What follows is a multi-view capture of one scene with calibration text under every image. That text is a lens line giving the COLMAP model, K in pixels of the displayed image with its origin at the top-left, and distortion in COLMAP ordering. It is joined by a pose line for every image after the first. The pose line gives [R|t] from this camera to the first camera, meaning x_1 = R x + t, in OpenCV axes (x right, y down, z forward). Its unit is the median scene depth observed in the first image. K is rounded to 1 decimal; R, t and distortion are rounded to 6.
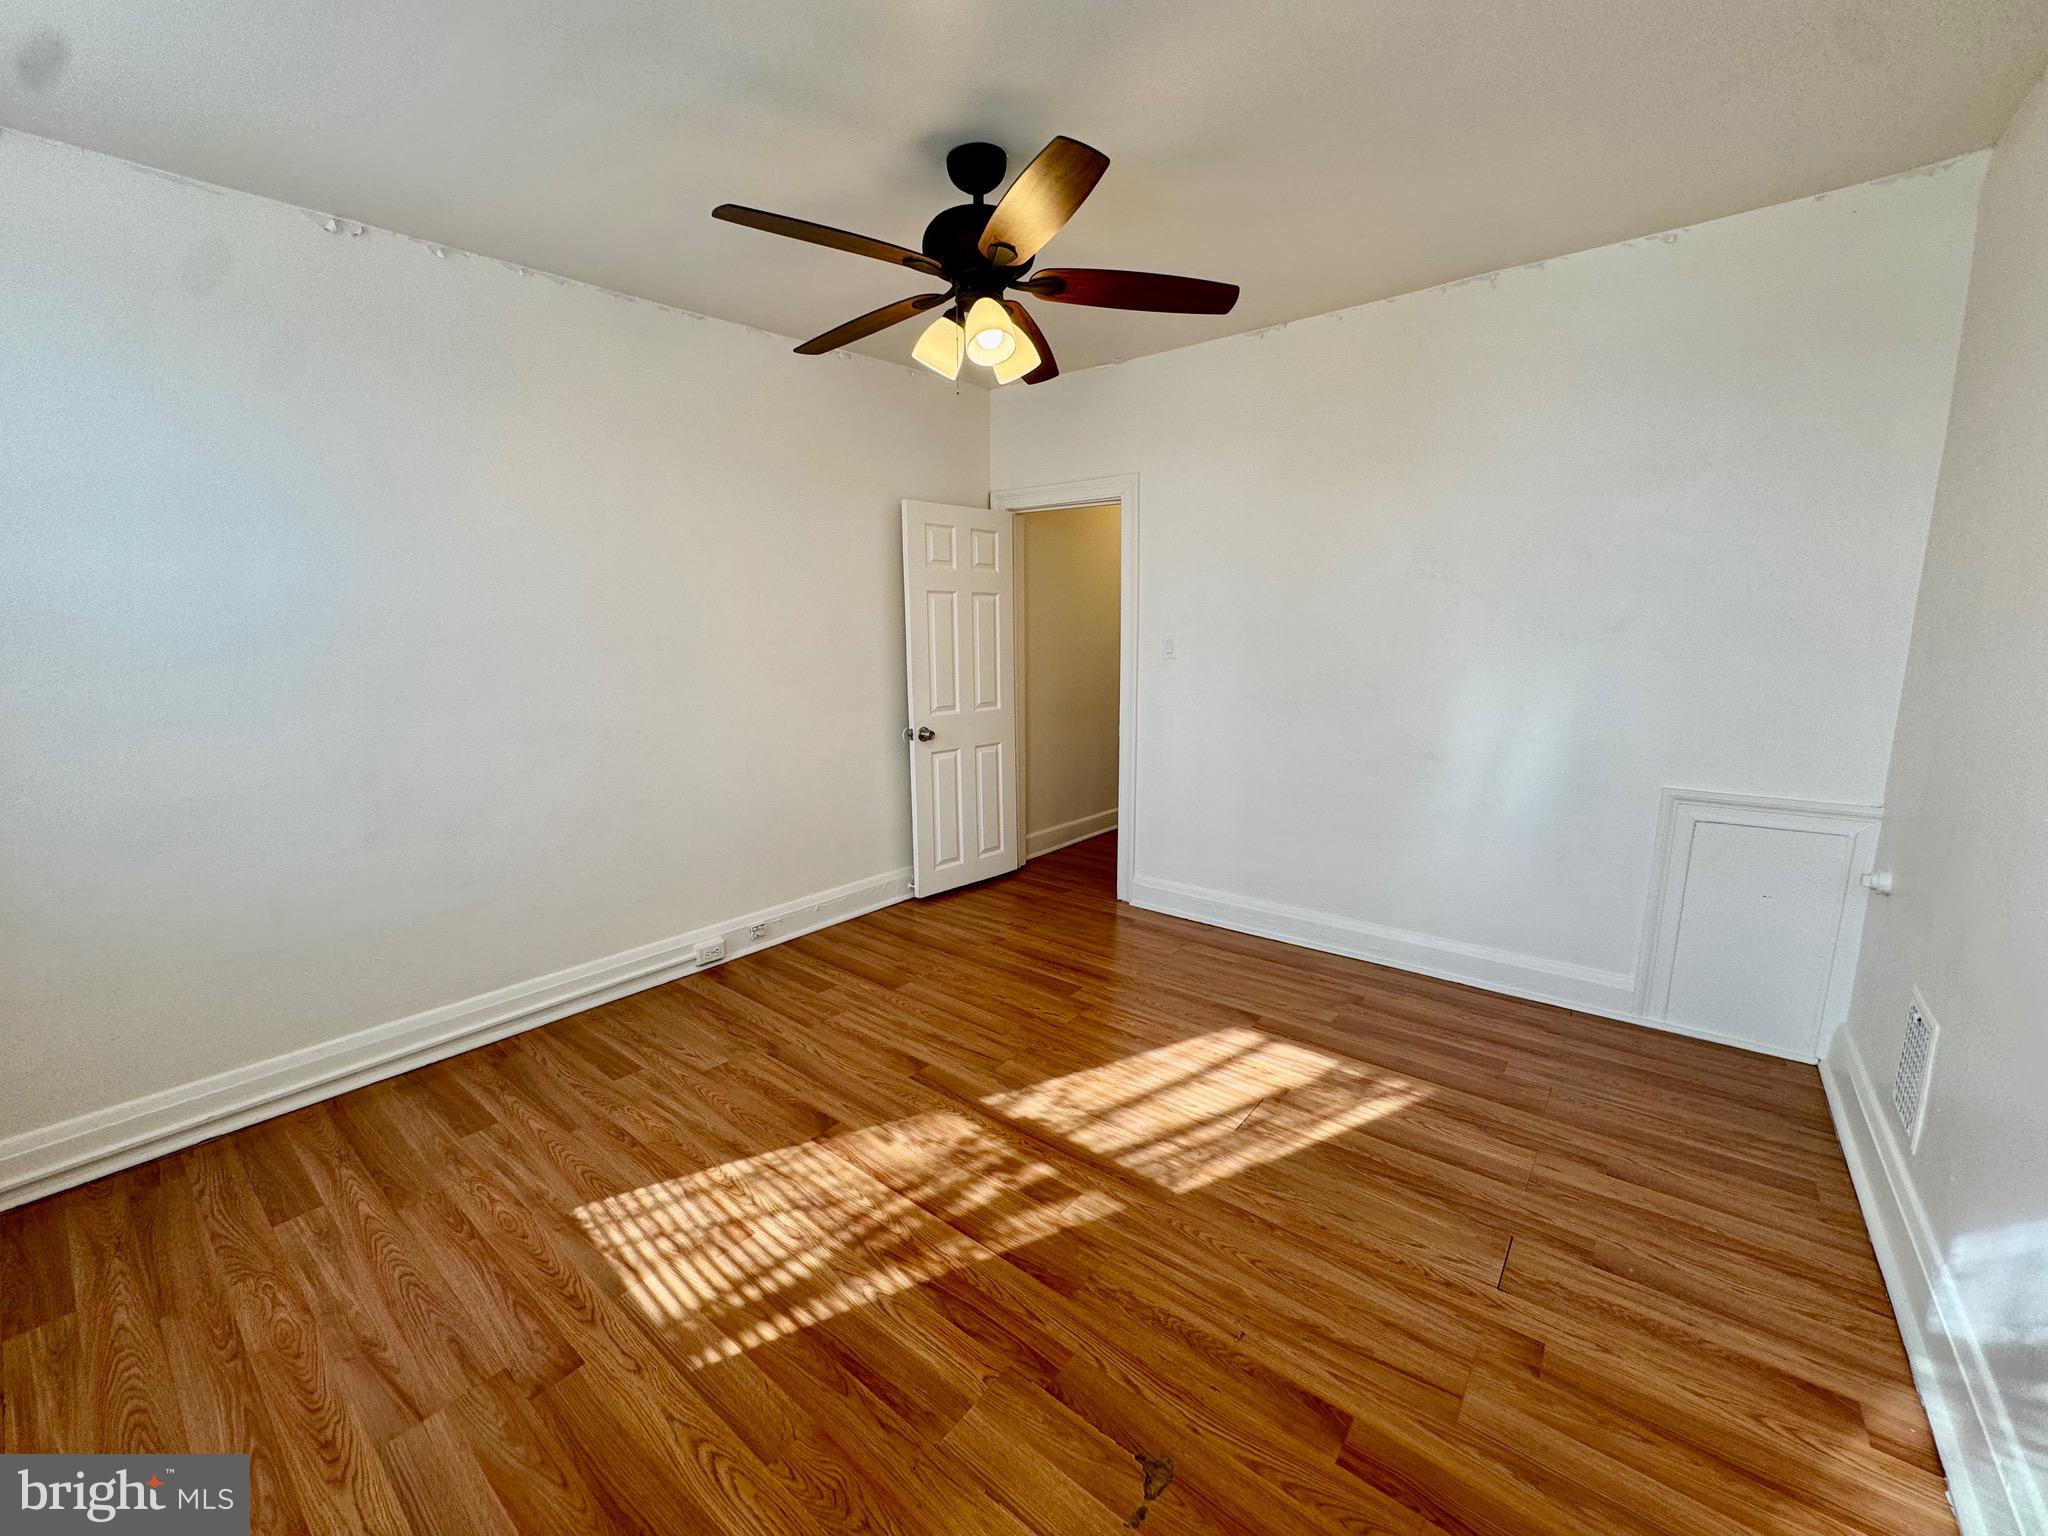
lens RADIAL K [[811.3, 0, 1010.3], [0, 811.3, 769.5], [0, 0, 1]] dist [-0.001578, -0.000004]
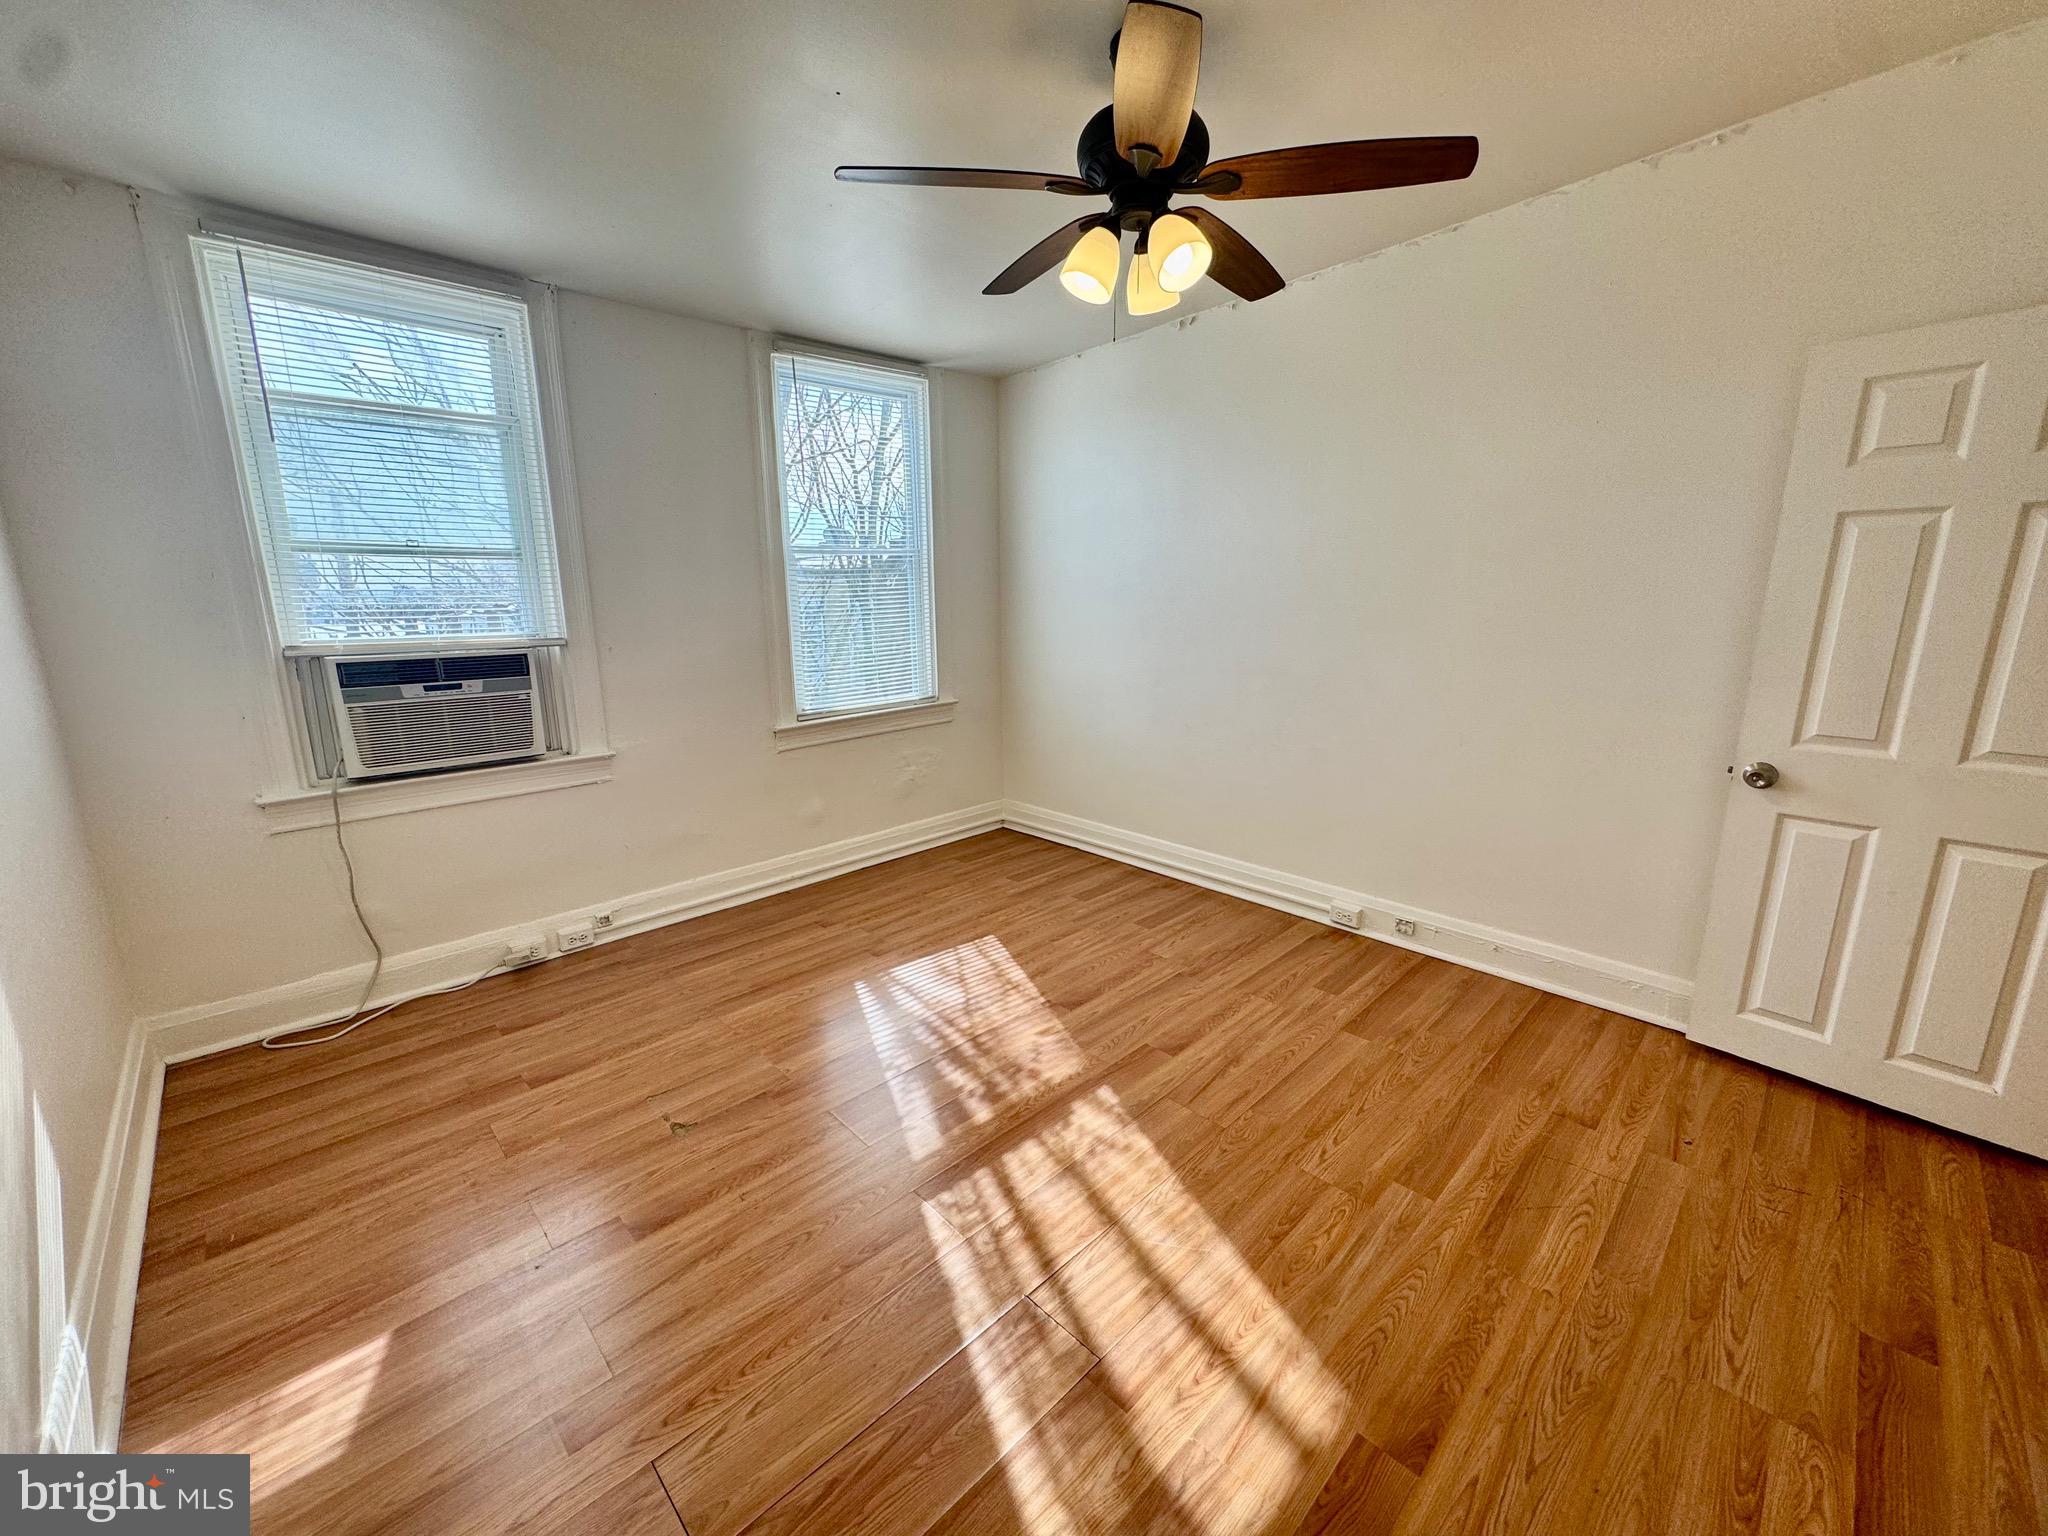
lens RADIAL K [[811.3, 0, 1030.6], [0, 811.3, 767.5], [0, 0, 1]] dist [-0.001578, -0.000004]
pose [[-0.112752, 0.223622, -0.968132, 0.860248], [-0.155788, 0.958317, 0.239498, -0.181927], [0.981334, 0.177827, -0.073214, 0.954836]]
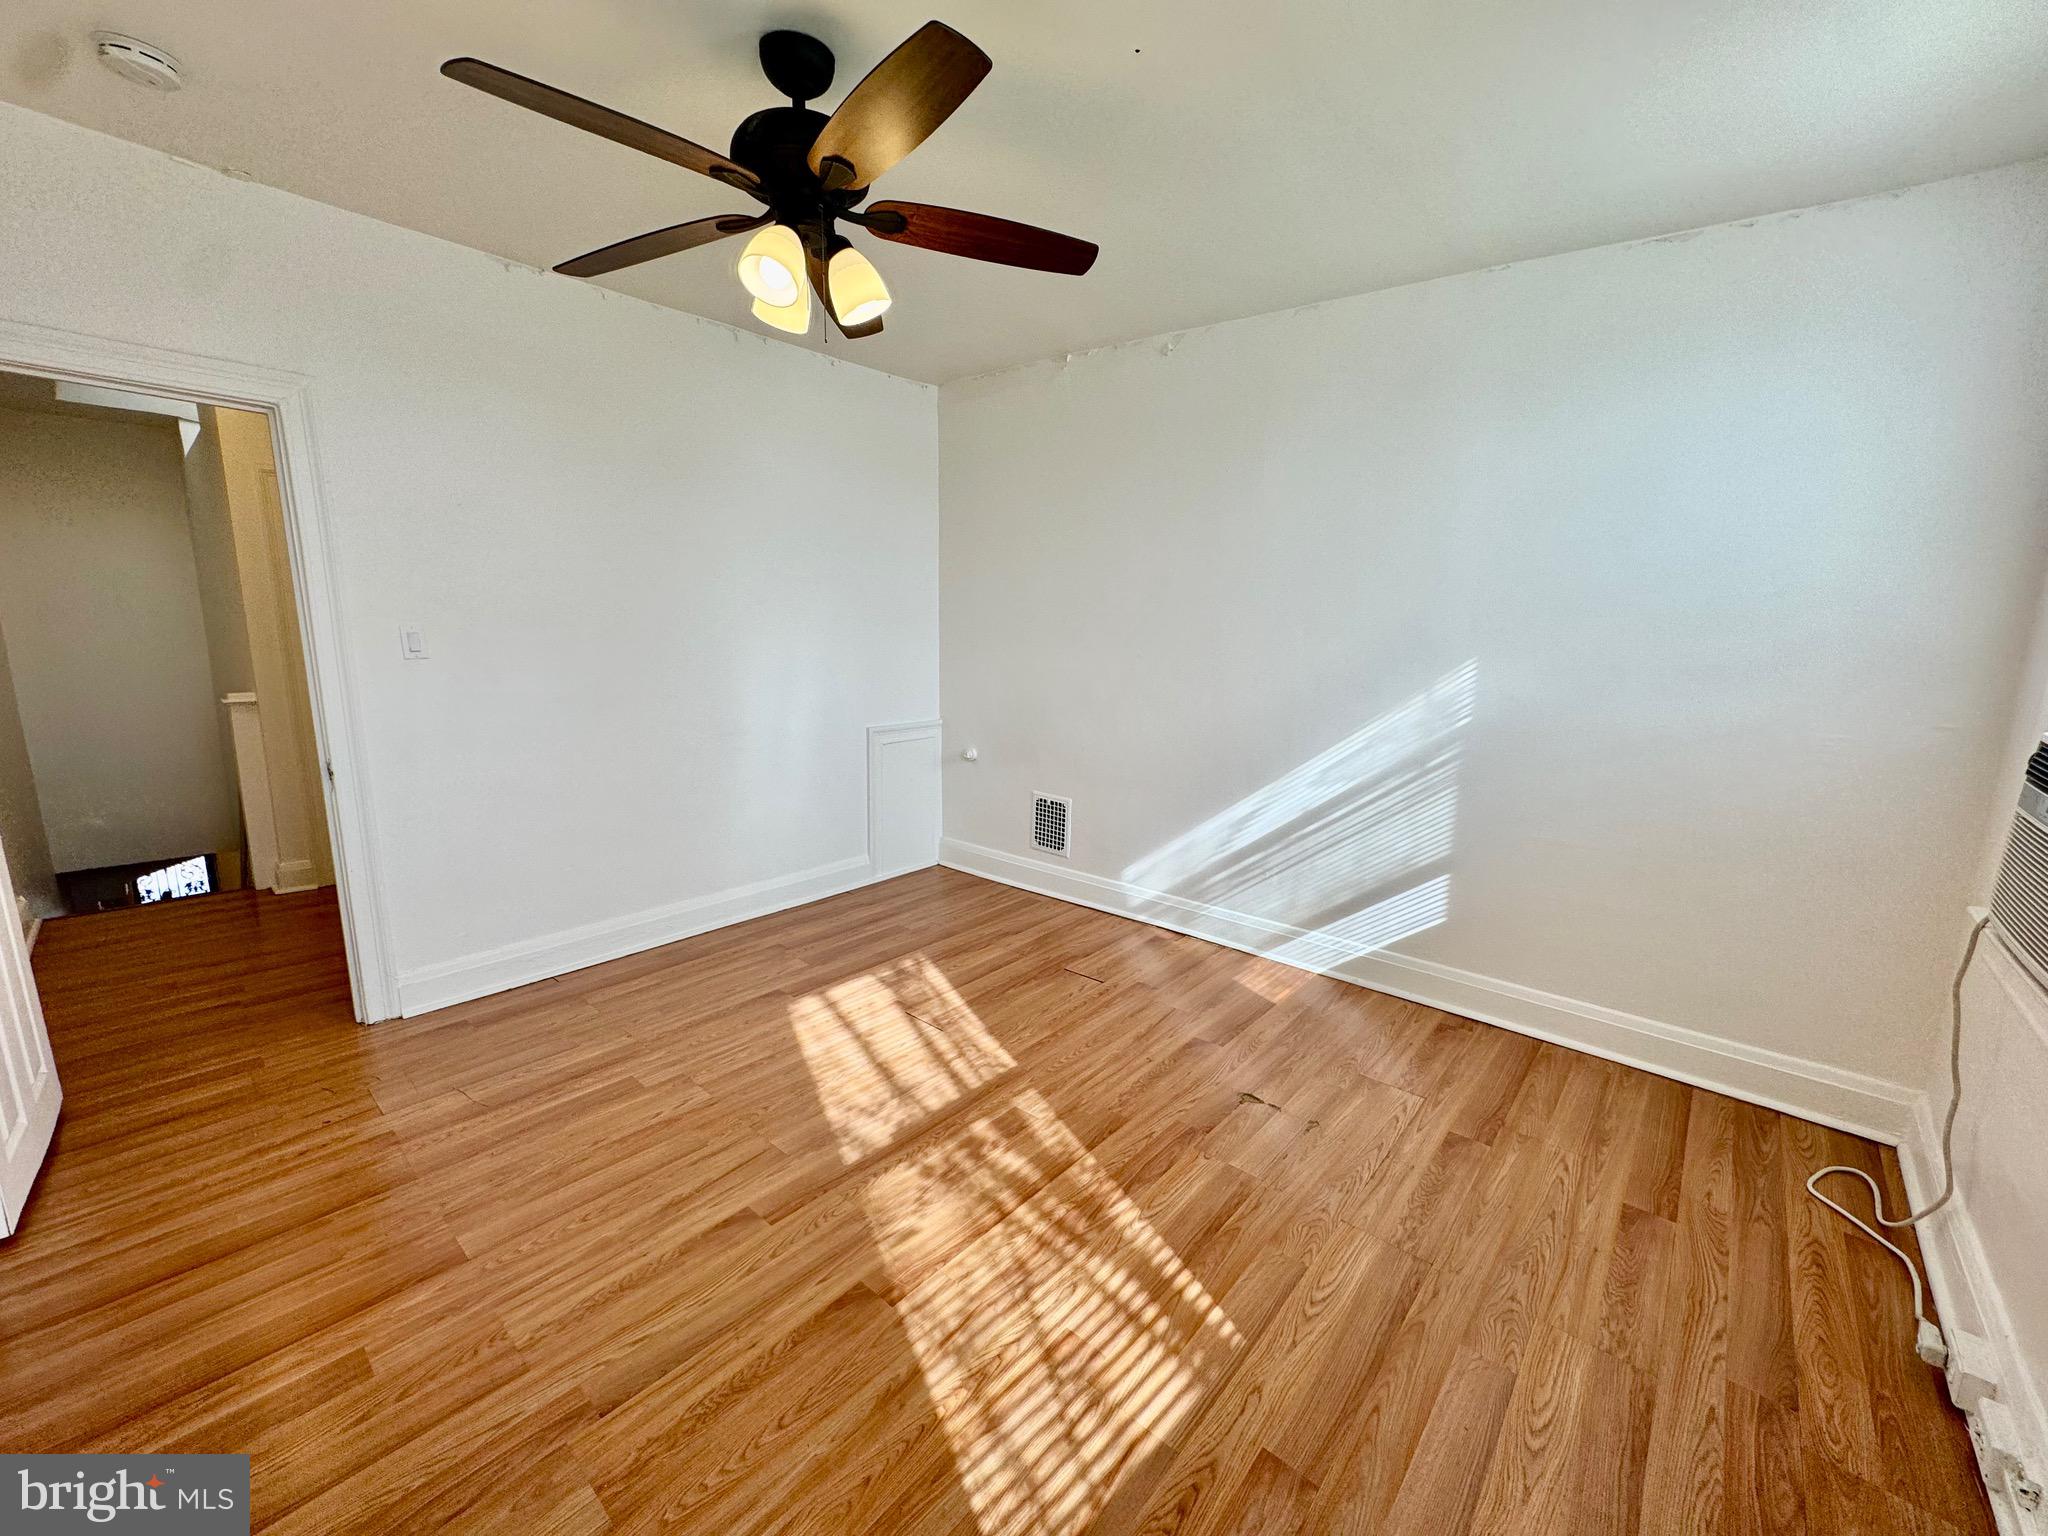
lens RADIAL K [[811.3, 0, 1031.4], [0, 811.3, 771.3], [0, 0, 1]] dist [-0.001578, -0.000004]
pose [[0.034778, -0.173877, 0.984153, -0.851484], [0.154816, 0.973799, 0.166576, -0.125033], [-0.987331, 0.146570, 0.060786, 0.719466]]
